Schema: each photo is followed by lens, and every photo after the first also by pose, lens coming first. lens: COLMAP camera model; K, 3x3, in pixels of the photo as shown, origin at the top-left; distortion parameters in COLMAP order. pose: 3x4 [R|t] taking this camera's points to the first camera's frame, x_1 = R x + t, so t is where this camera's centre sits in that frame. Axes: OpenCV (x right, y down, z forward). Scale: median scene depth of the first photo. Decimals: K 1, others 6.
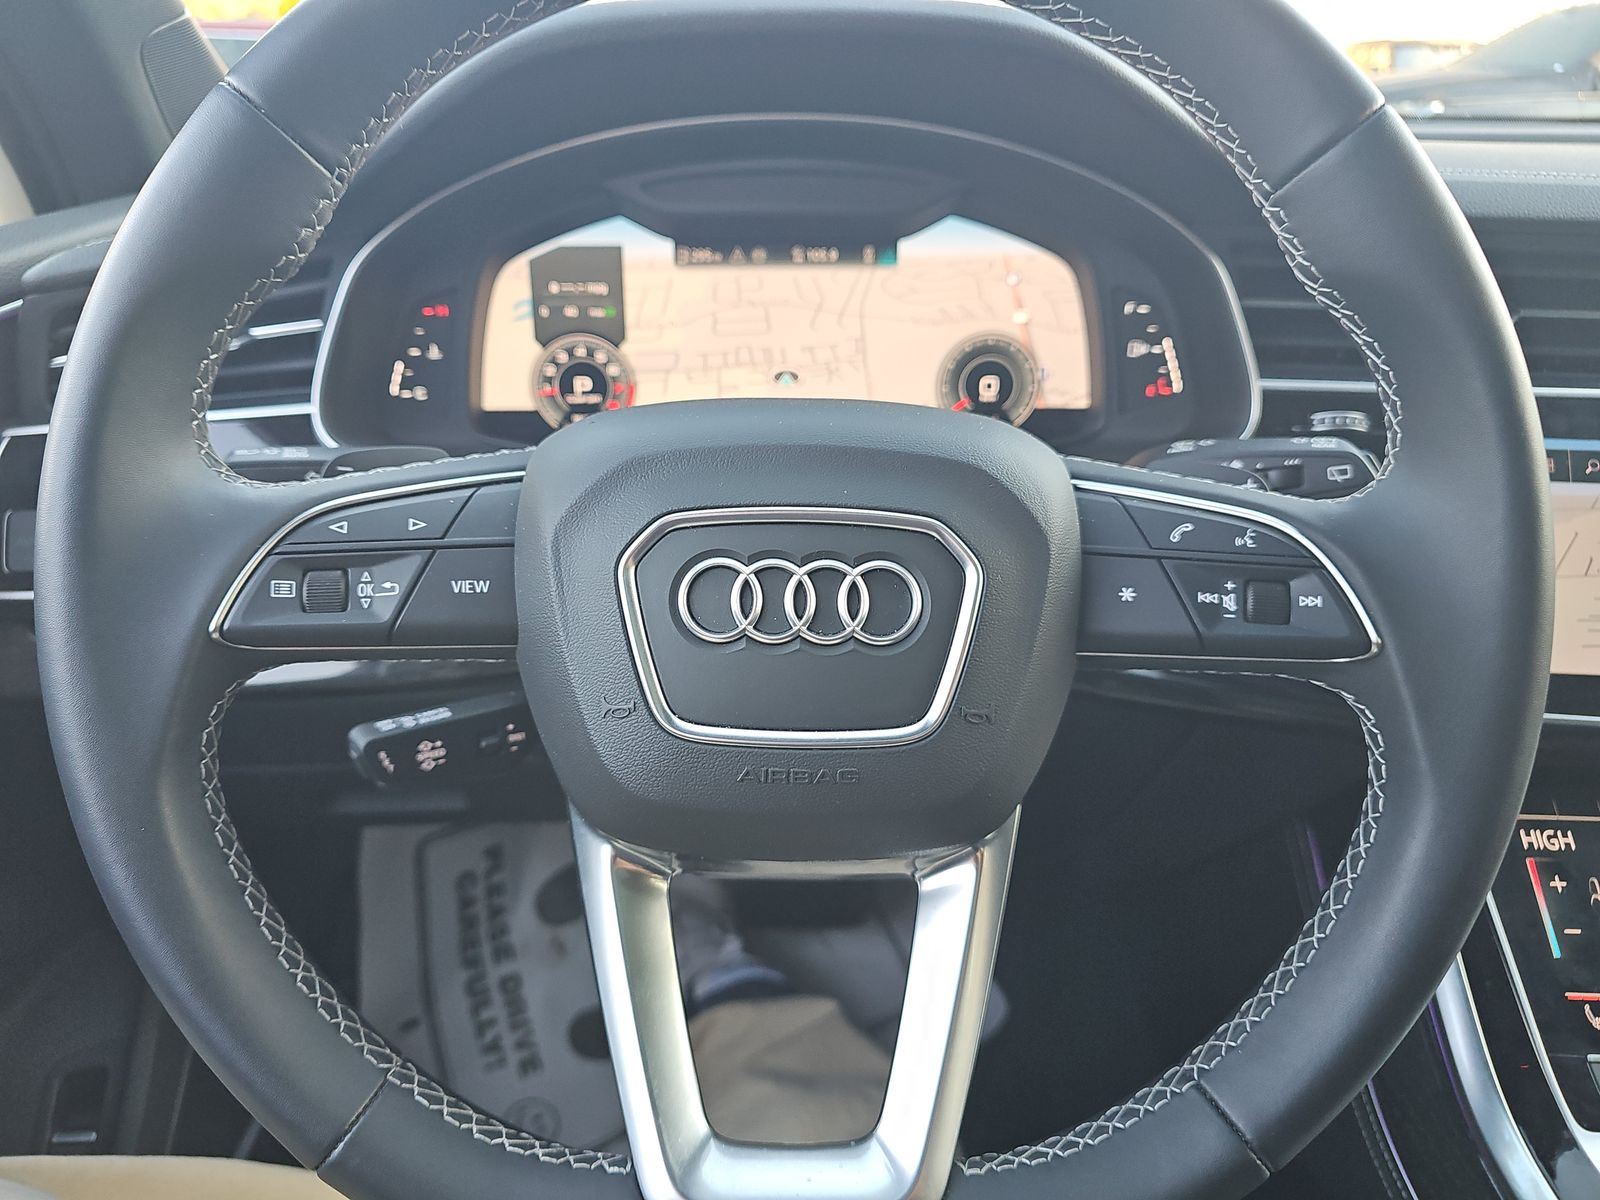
lens RADIAL K [[1061.9, 0, 800.0], [0, 1061.9, 600.0], [0, 0, 1]] dist [0.056456, -0.041106]
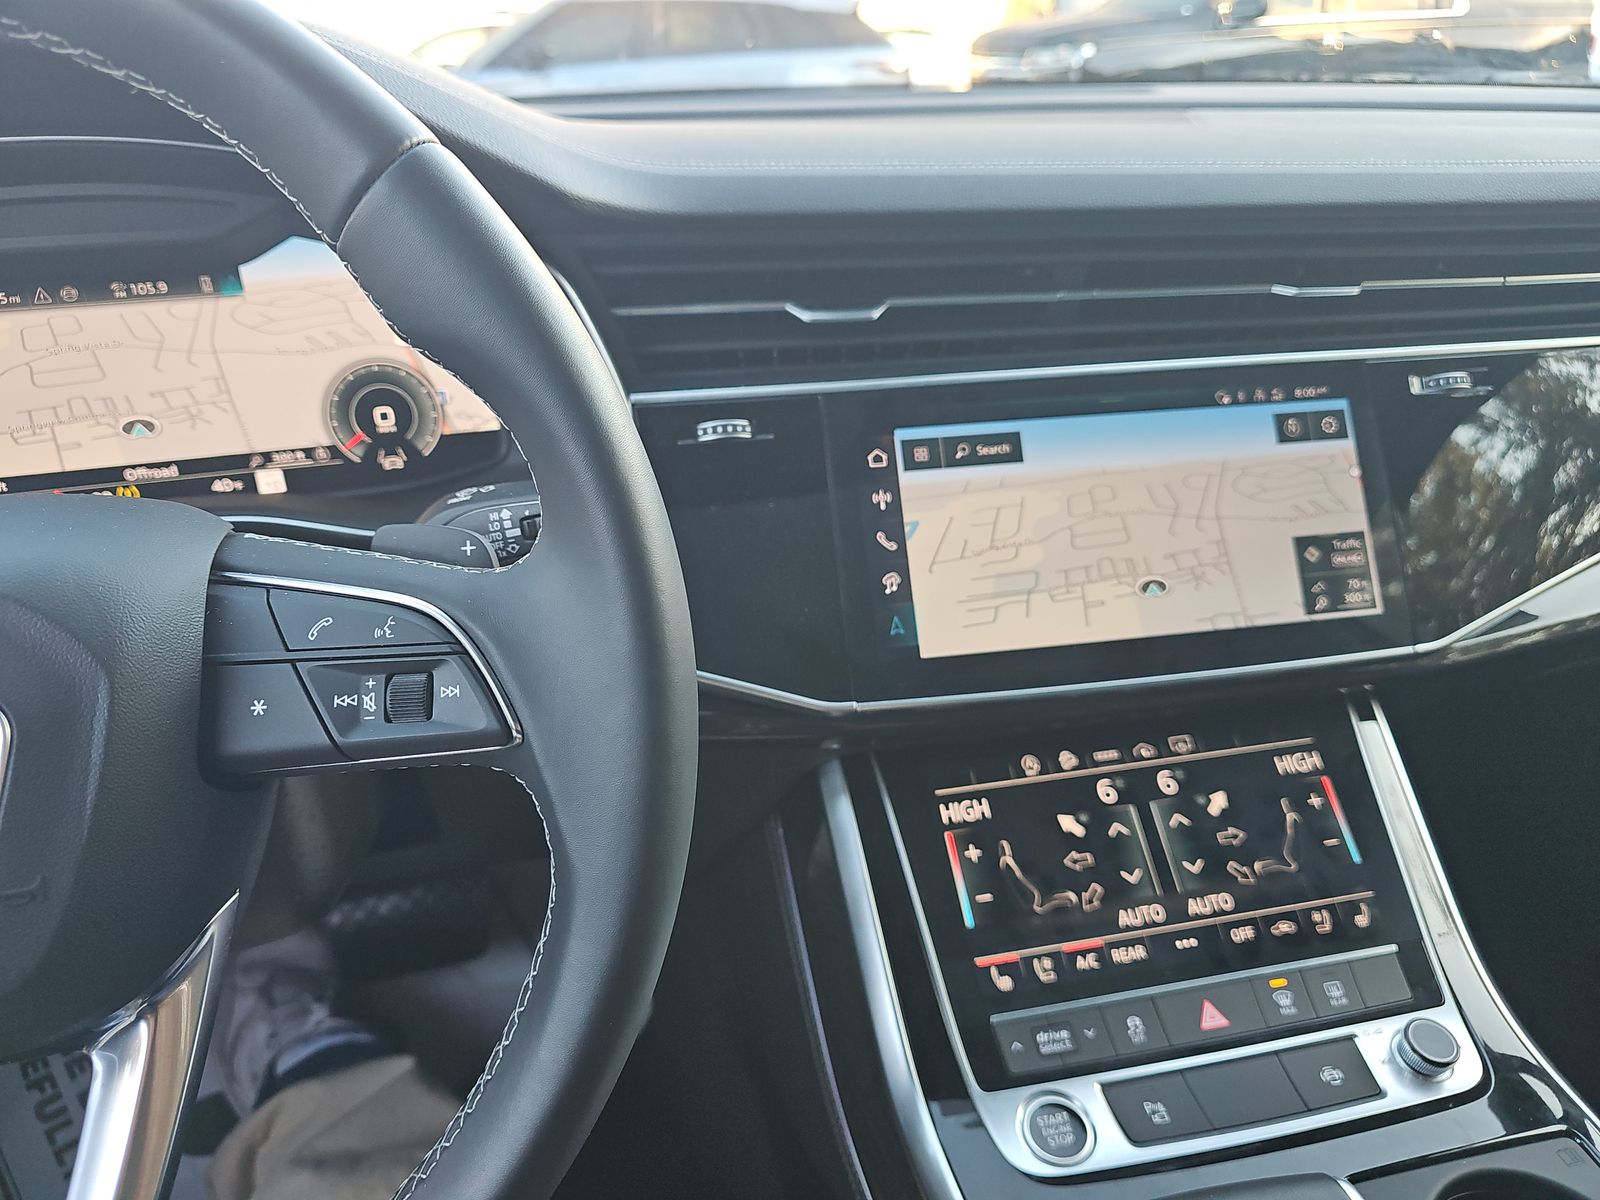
lens RADIAL K [[1053.8, 0, 800.0], [0, 1053.8, 600.0], [0, 0, 1]] dist [0.045759, -0.045877]
pose [[0.974114, -0.129050, 0.185600, 0.362633], [0.121165, 0.991202, 0.053263, -0.052806], [-0.190841, -0.029395, 0.981181, 0.031917]]
